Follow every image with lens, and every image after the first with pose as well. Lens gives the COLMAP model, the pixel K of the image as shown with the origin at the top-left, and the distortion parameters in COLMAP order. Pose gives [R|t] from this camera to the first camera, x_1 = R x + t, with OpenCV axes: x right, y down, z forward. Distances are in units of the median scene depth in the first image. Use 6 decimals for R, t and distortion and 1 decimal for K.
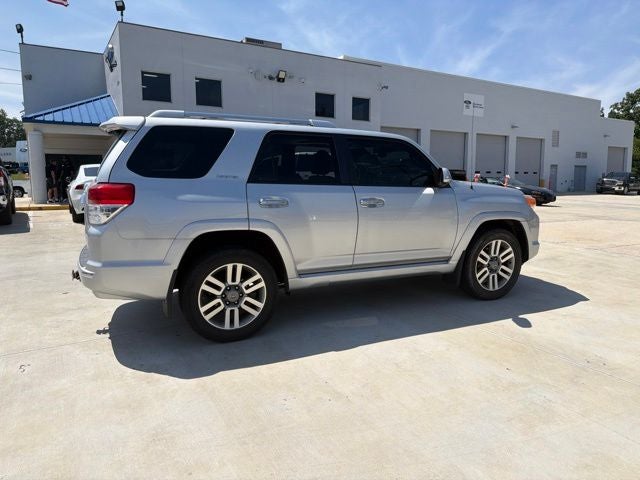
lens RADIAL K [[453.2, 0, 322.9], [0, 453.2, 237.9], [0, 0, 1]] dist [0.022793, -0.032457]
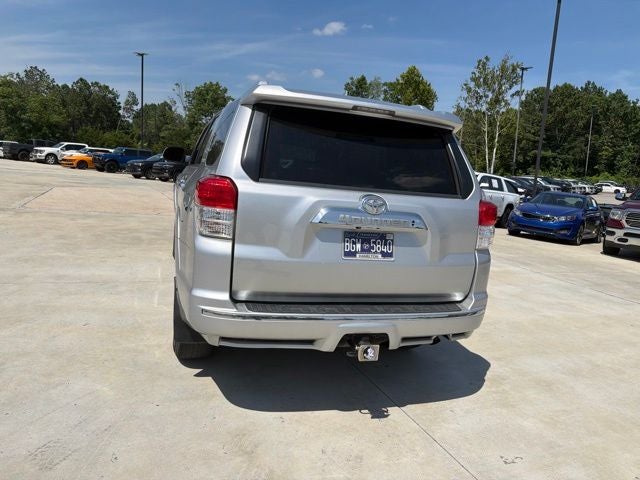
lens RADIAL K [[453.2, 0, 321.9], [0, 453.2, 235.7], [0, 0, 1]] dist [0.022793, -0.032457]
pose [[0.114986, -0.151346, 0.981770, -1.125636], [0.055640, 0.987755, 0.145752, -0.161152], [-0.991808, 0.037866, 0.121999, 0.993964]]
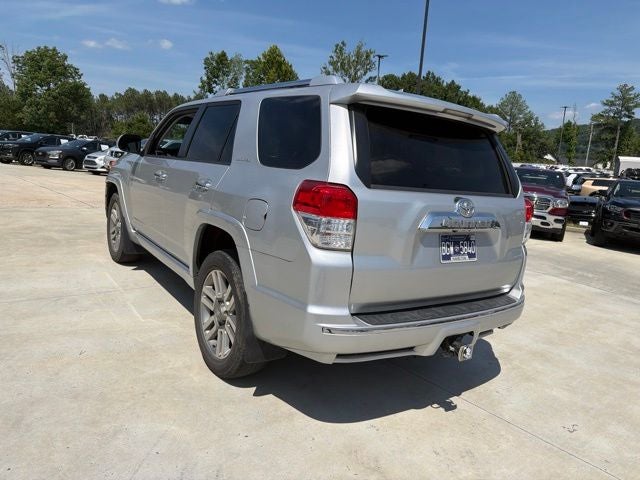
lens RADIAL K [[453.2, 0, 321.5], [0, 453.2, 237.3], [0, 0, 1]] dist [0.022793, -0.032457]
pose [[-0.189402, -0.195375, 0.962266, -1.083169], [0.043475, 0.977375, 0.207000, -0.207053], [-0.980937, 0.081040, -0.176623, 1.301395]]
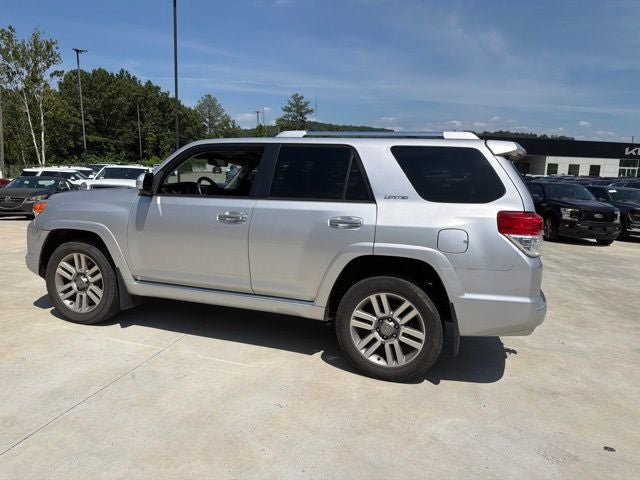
lens RADIAL K [[453.2, 0, 321.5], [0, 453.2, 238.5], [0, 0, 1]] dist [0.022793, -0.032457]
pose [[-0.739680, -0.127639, 0.660743, -0.825546], [0.045674, 0.970062, 0.238522, -0.318761], [-0.671407, 0.206609, -0.711706, 1.995242]]
